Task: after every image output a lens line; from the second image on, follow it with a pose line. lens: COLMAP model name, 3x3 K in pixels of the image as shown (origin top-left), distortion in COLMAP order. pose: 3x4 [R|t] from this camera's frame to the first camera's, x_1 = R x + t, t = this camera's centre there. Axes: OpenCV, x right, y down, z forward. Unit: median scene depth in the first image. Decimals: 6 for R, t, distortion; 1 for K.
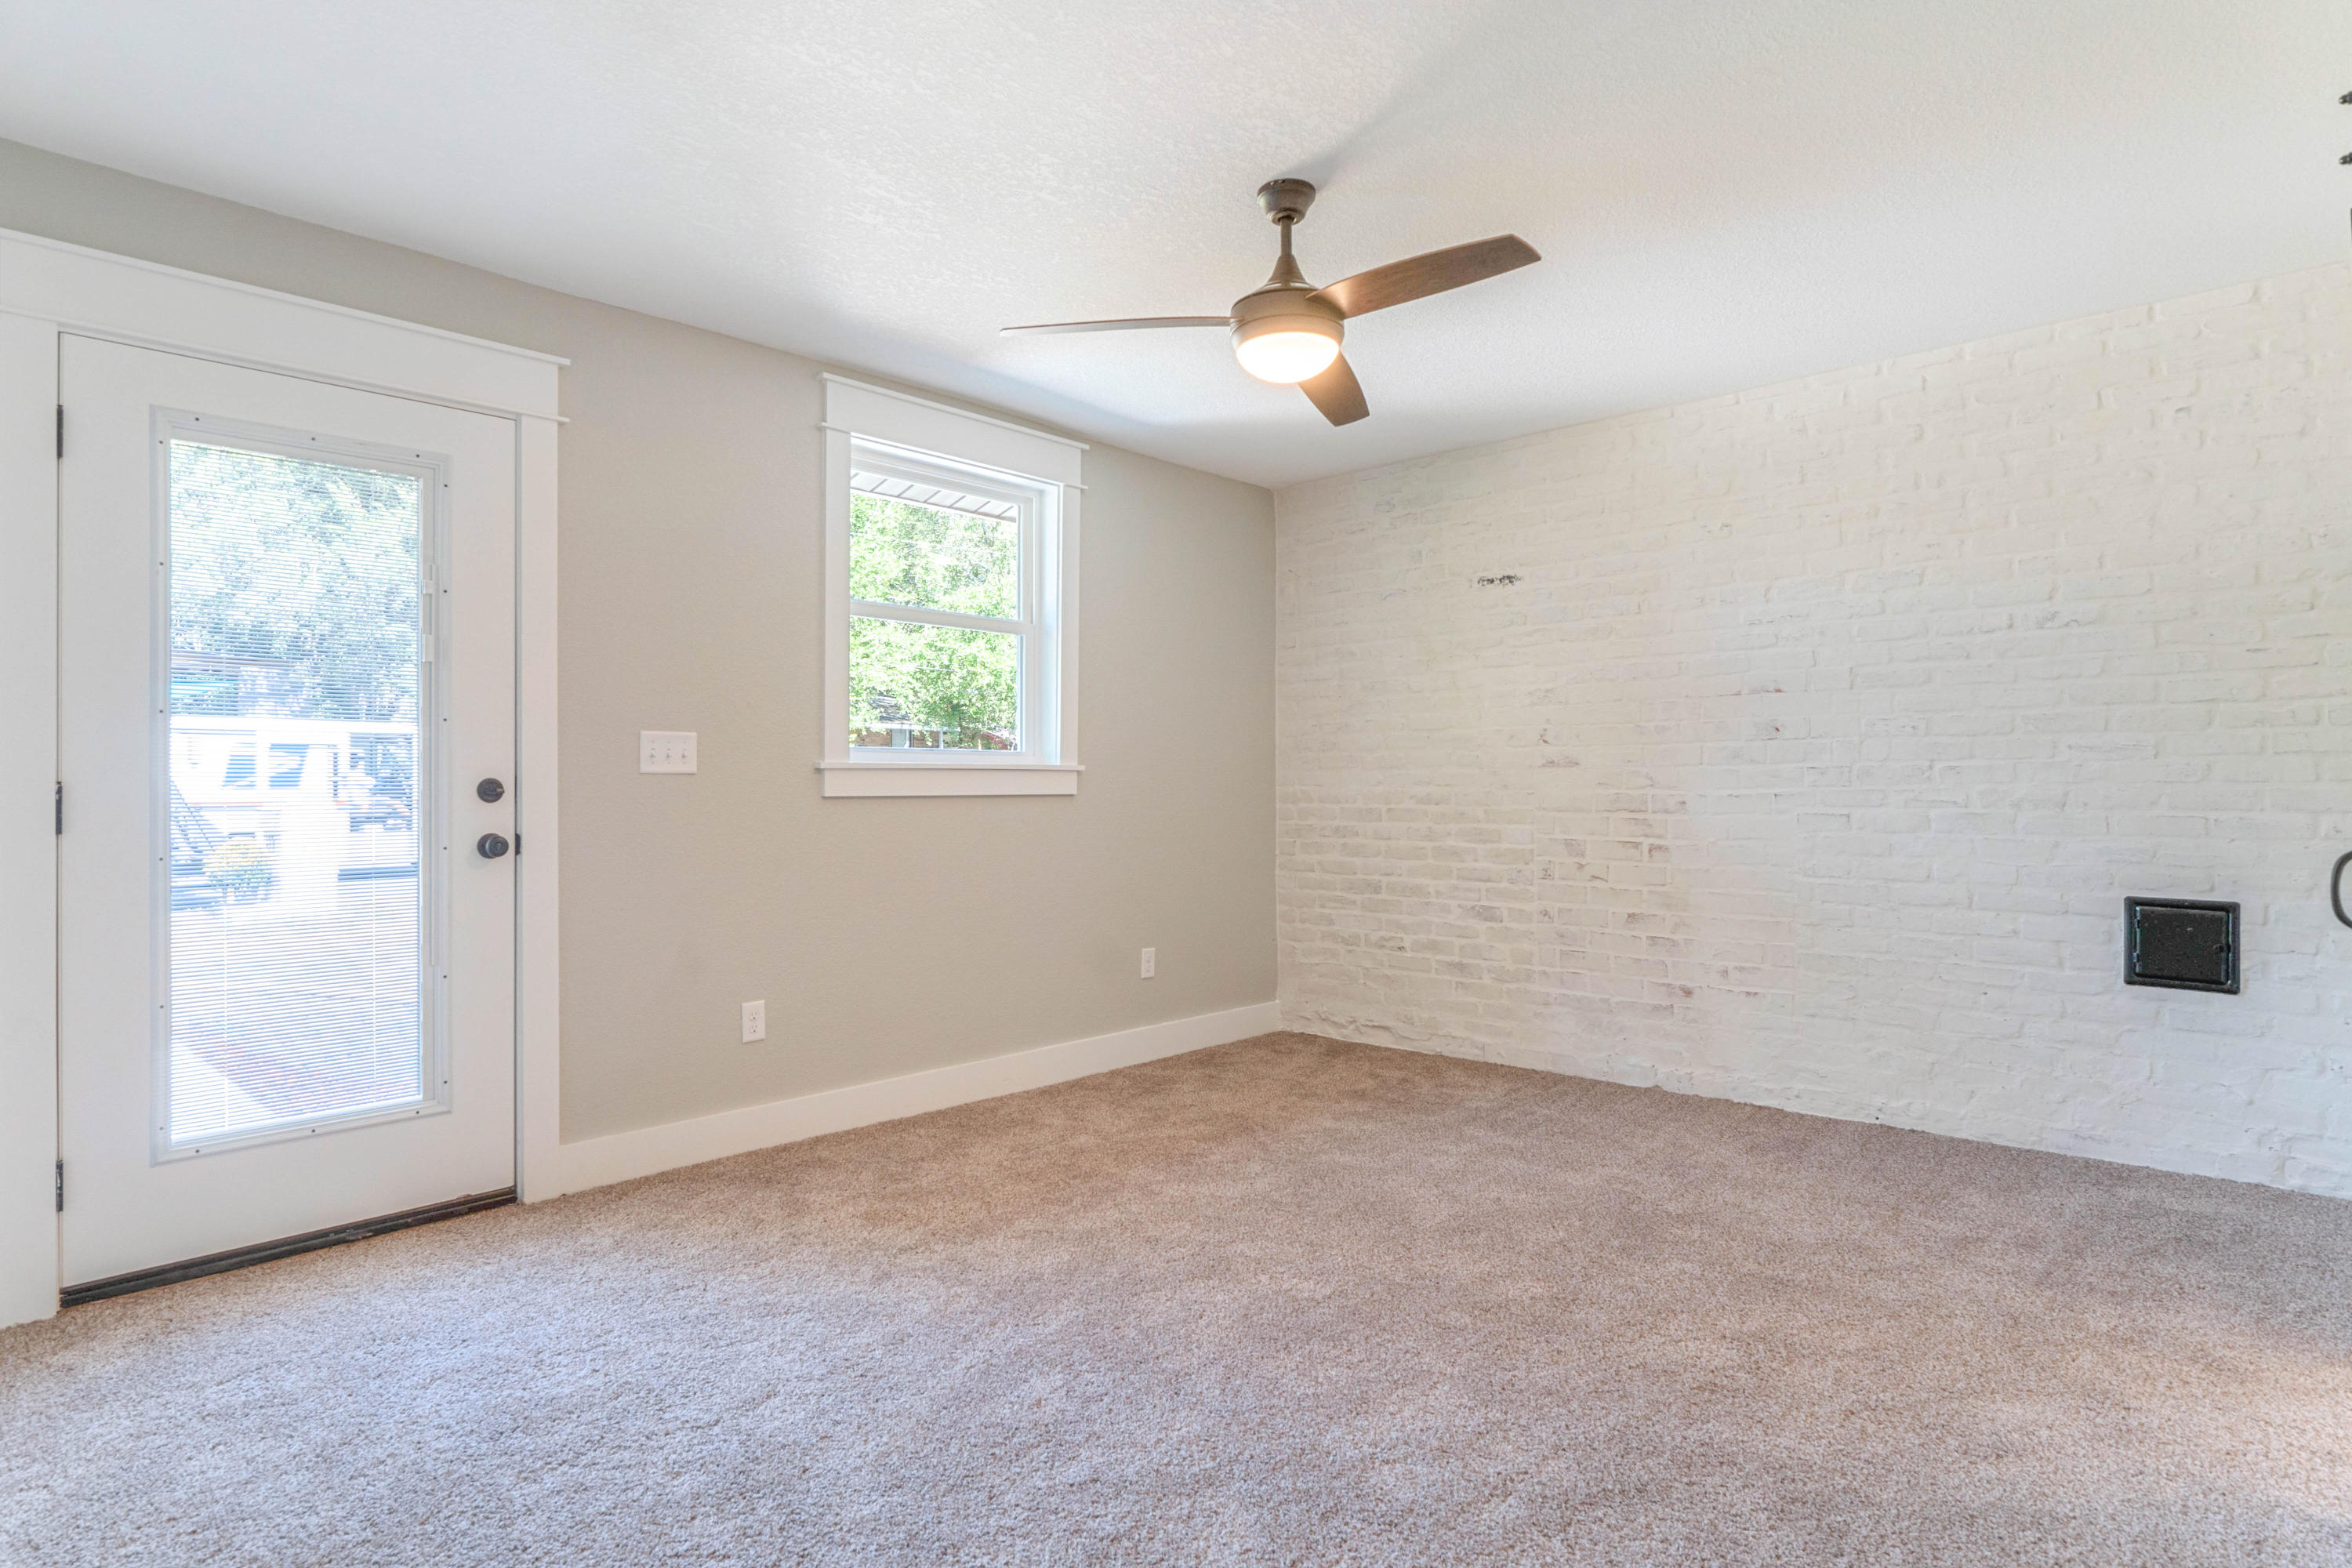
lens RADIAL K [[1242.8, 0, 1170.0], [0, 1242.8, 779.9], [0, 0, 1]] dist [-0.002734, 0.000448]
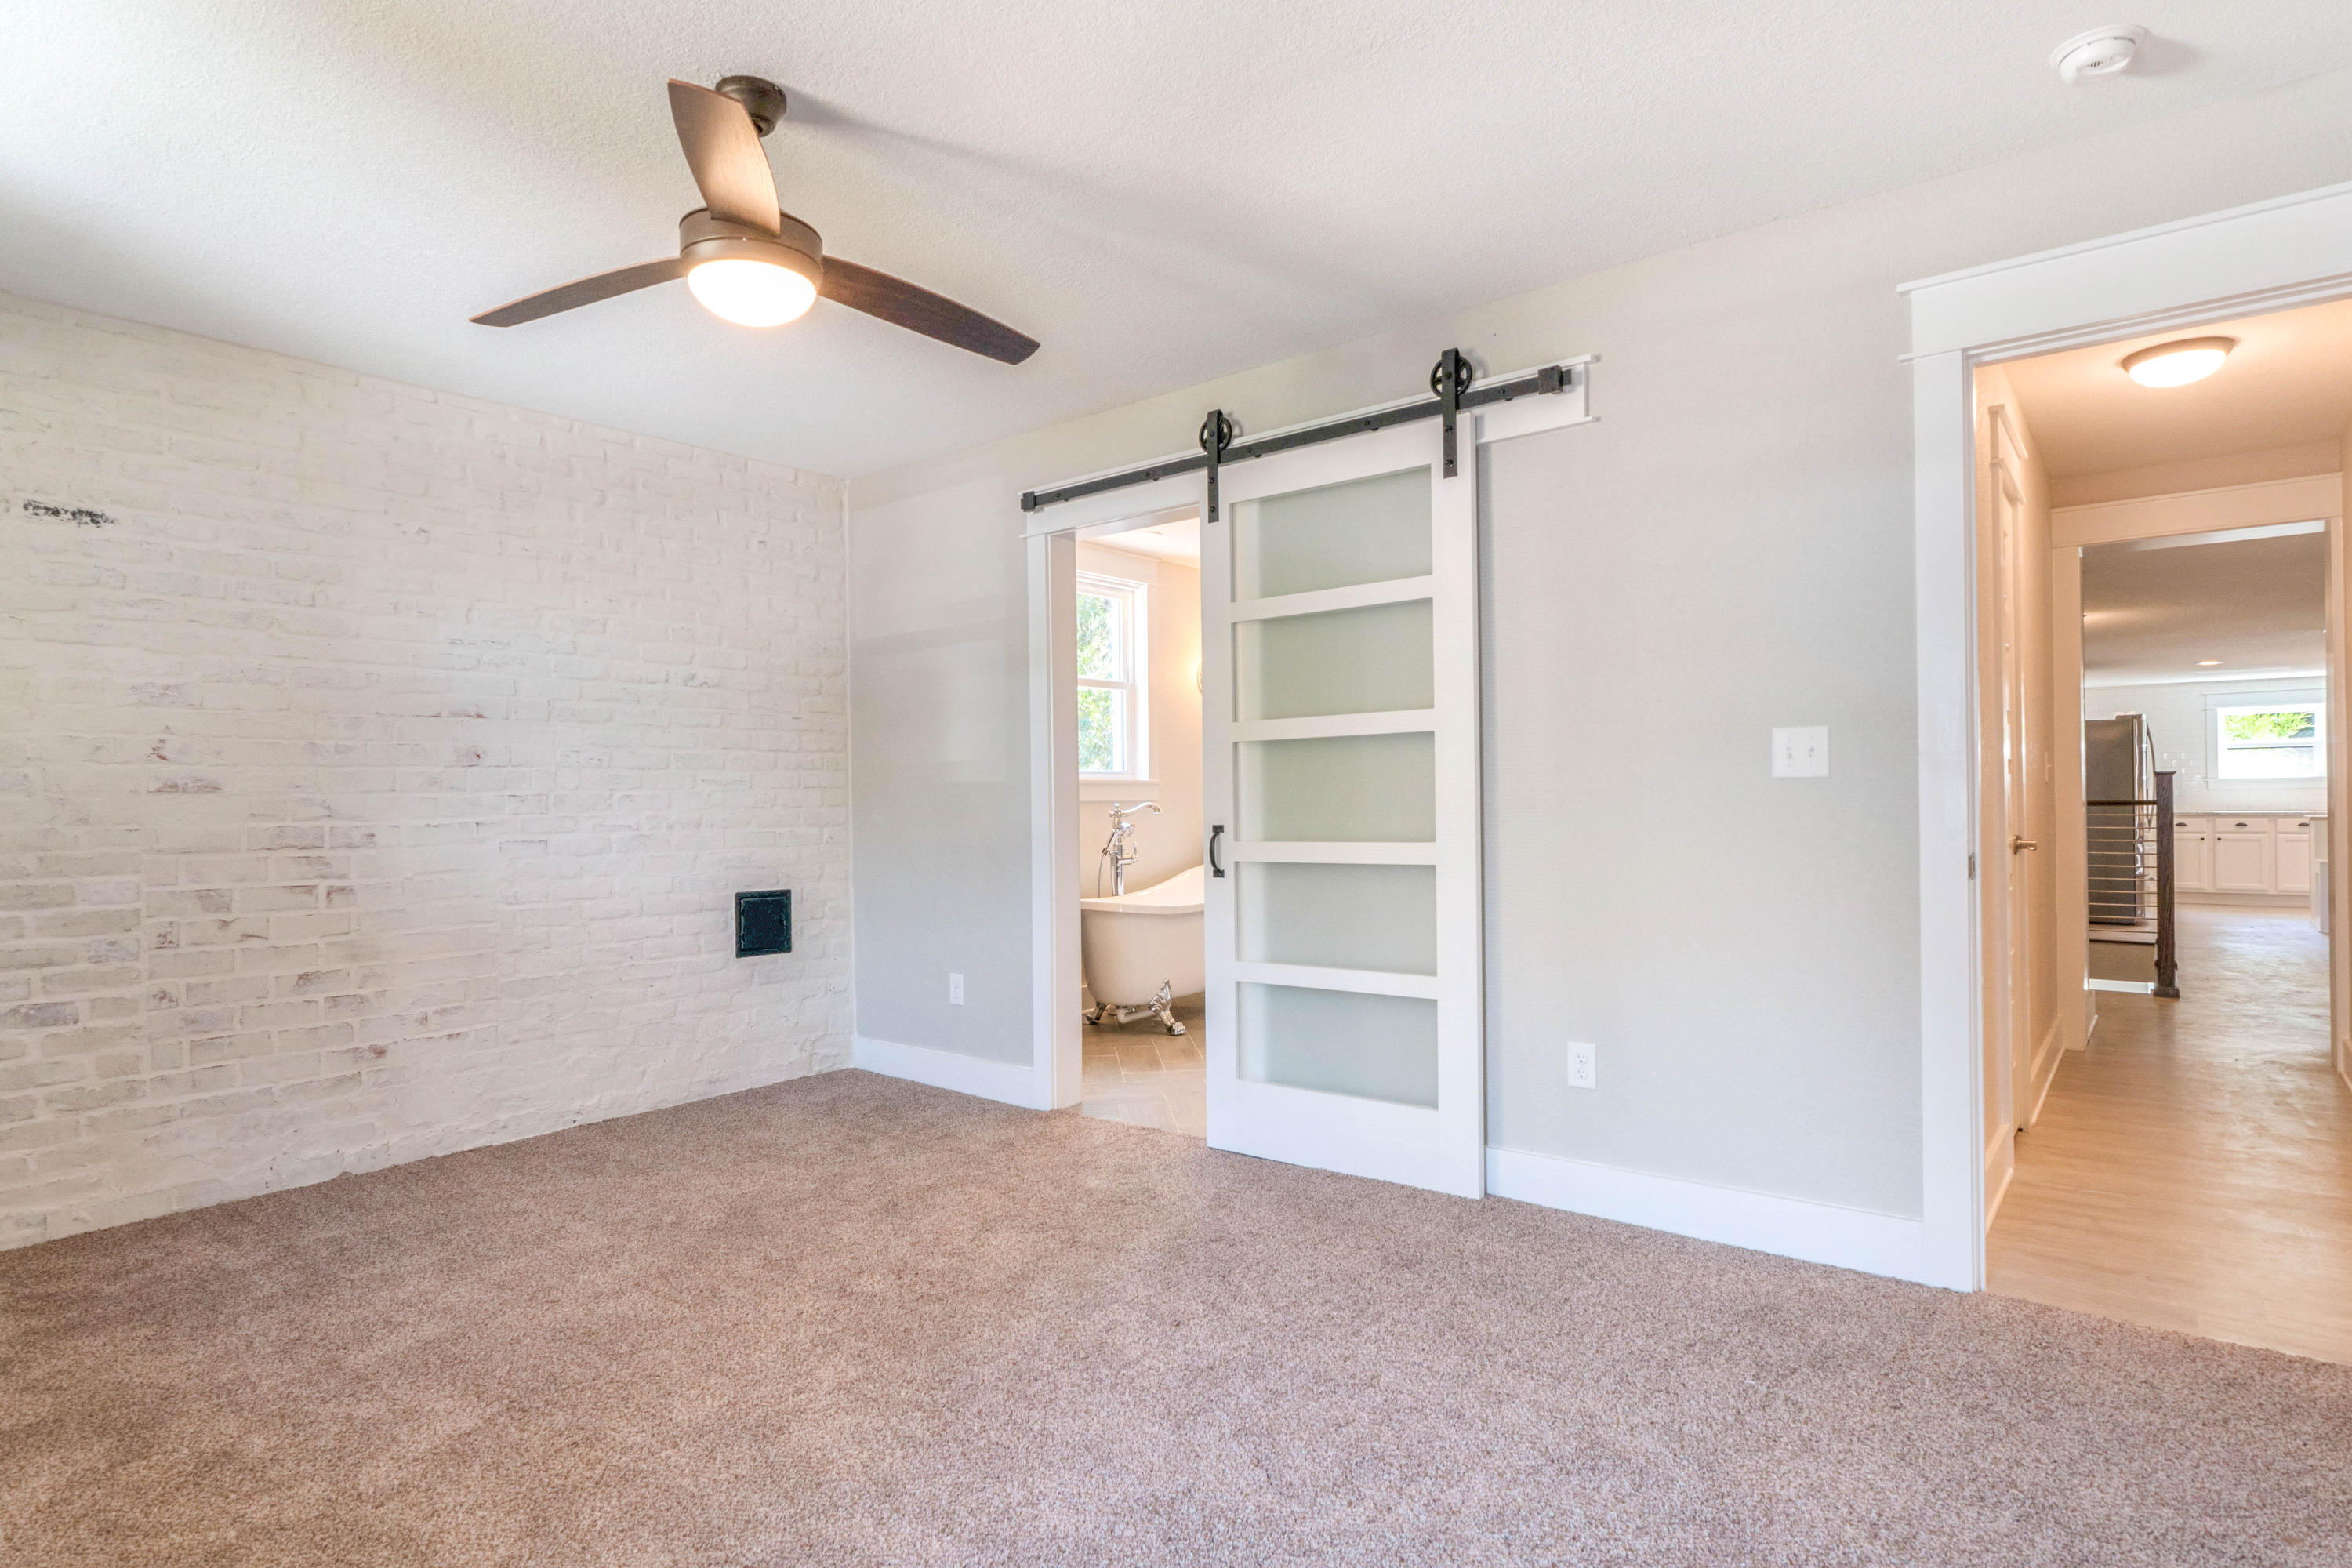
lens RADIAL K [[1229.5, 0, 1164.6], [0, 1229.5, 805.0], [0, 0, 1]] dist [-0.005258, -0.001189]
pose [[-0.058987, 0.001839, 0.998257, -0.498302], [0.011803, 0.999930, -0.001145, 0.005072], [-0.998189, 0.011715, -0.059005, 0.521730]]
